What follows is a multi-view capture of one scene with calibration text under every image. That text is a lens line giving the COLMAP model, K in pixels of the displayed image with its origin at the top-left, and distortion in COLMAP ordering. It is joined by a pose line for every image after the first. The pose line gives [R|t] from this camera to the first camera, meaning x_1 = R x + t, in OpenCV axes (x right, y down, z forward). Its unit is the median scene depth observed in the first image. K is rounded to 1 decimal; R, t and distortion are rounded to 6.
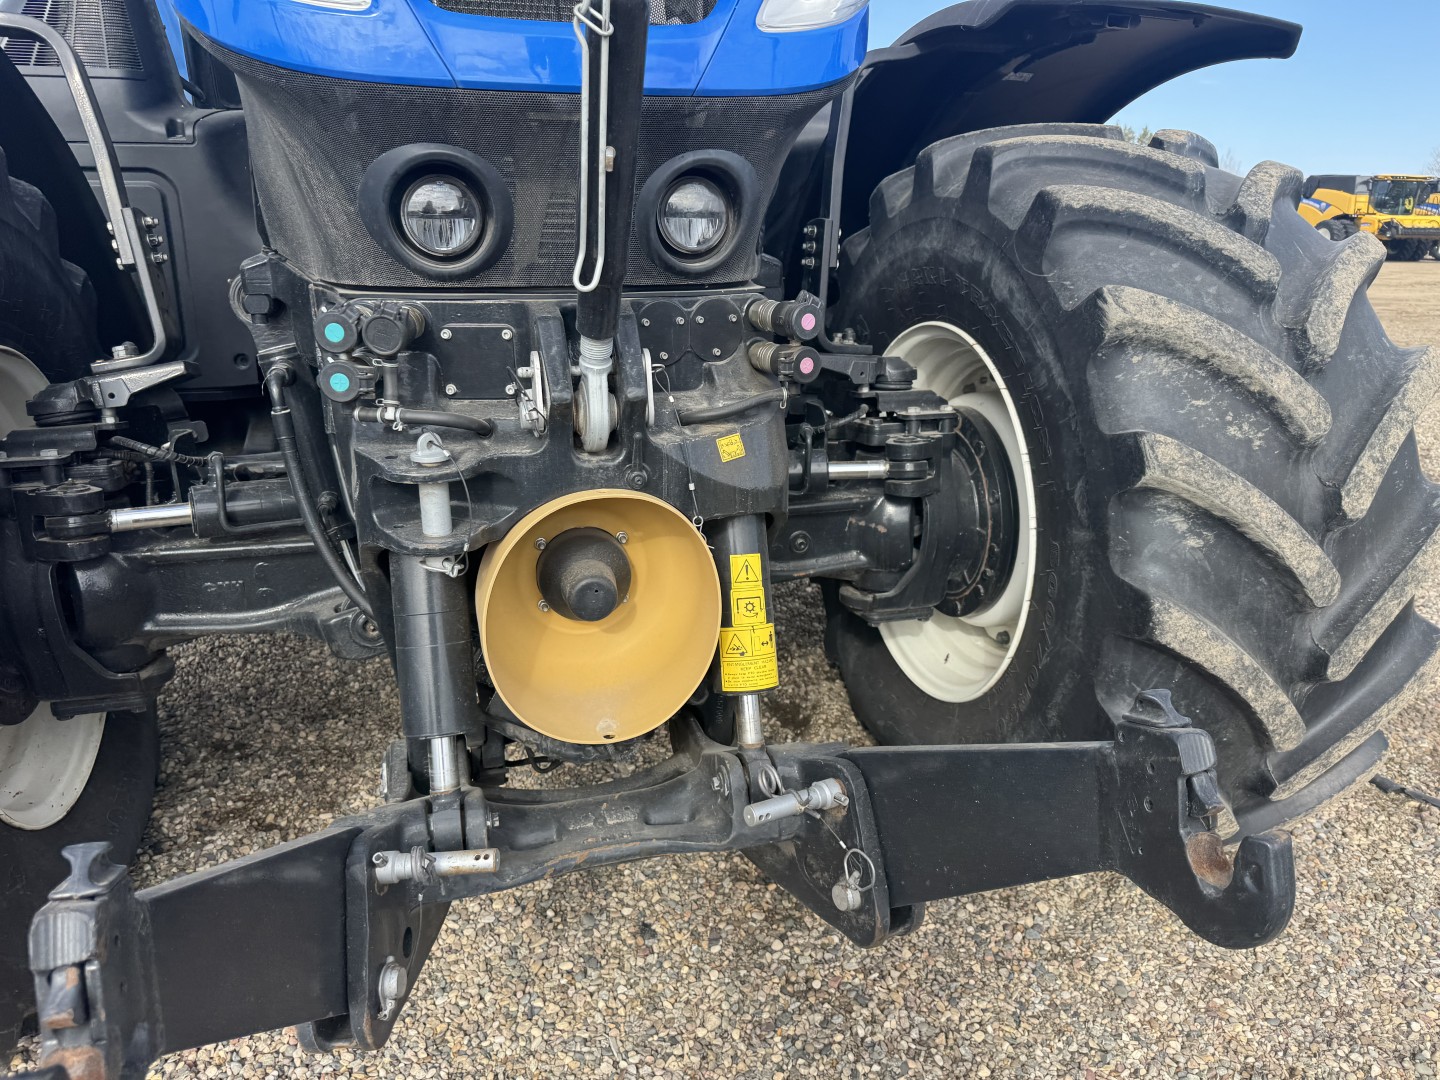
lens RADIAL K [[1010.9, 0, 721.3], [0, 1010.9, 534.2], [0, 0, 1]] dist [0.086271, -0.119372]
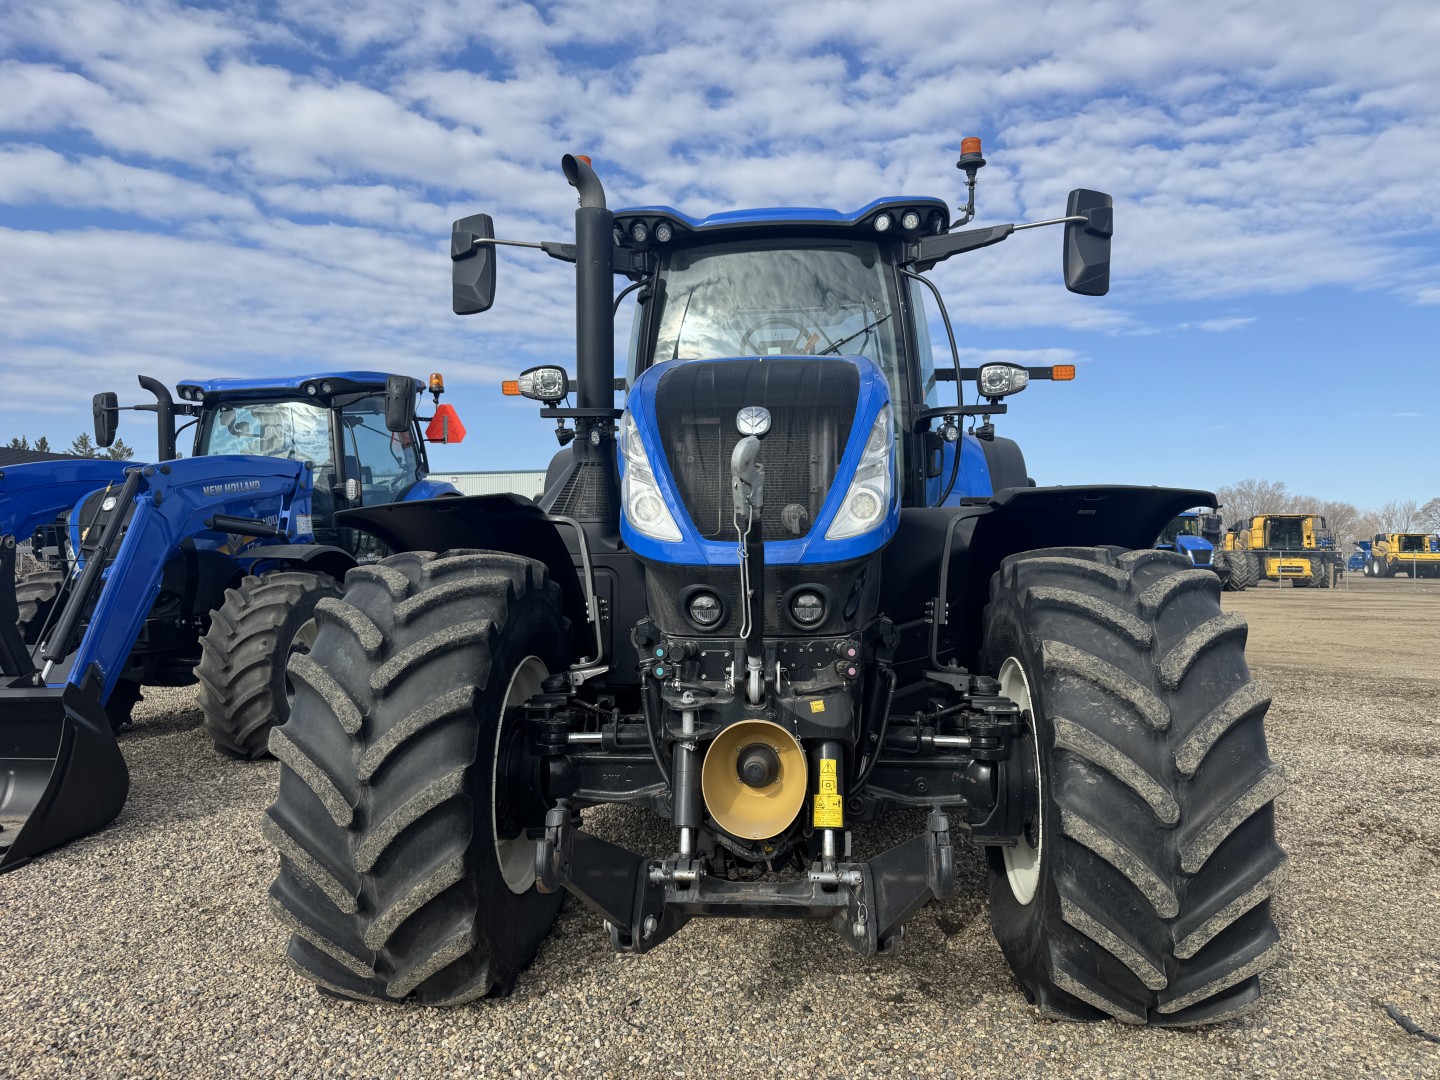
lens RADIAL K [[1015.4, 0, 733.0], [0, 1015.4, 529.4], [0, 0, 1]] dist [0.001278, -0.003306]
pose [[0.935220, -0.015493, -0.353728, 0.499200], [-0.099054, 0.947702, -0.303397, 0.190610], [0.339929, 0.318781, 0.884775, -0.926899]]
